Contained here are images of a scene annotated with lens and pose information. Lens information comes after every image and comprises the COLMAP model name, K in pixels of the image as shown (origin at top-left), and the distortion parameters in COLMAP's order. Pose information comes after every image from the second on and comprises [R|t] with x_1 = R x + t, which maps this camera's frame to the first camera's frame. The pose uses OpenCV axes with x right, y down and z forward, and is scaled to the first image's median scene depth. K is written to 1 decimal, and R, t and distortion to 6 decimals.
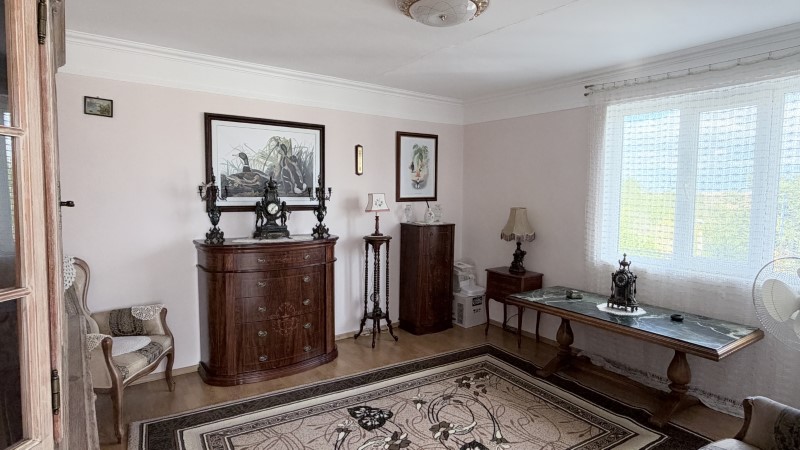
lens RADIAL K [[438.5, 0, 400.5], [0, 438.5, 220.5], [0, 0, 1]] dist [-0.005944, 0.001772]
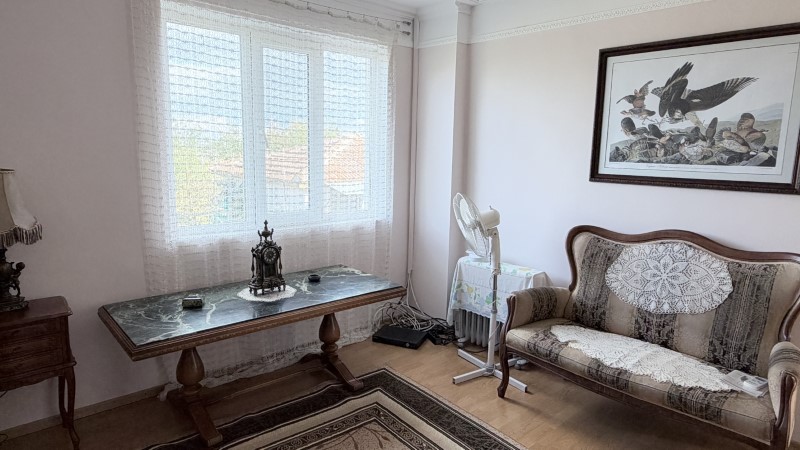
lens RADIAL K [[494.9, 0, 424.3], [0, 494.9, 210.6], [0, 0, 1]] dist [0.007920, -0.000831]
pose [[-0.164118, -0.148453, 0.975206, -0.382853], [0.025011, 0.987667, 0.154559, -0.070405], [-0.986124, 0.049757, -0.158381, 0.872603]]
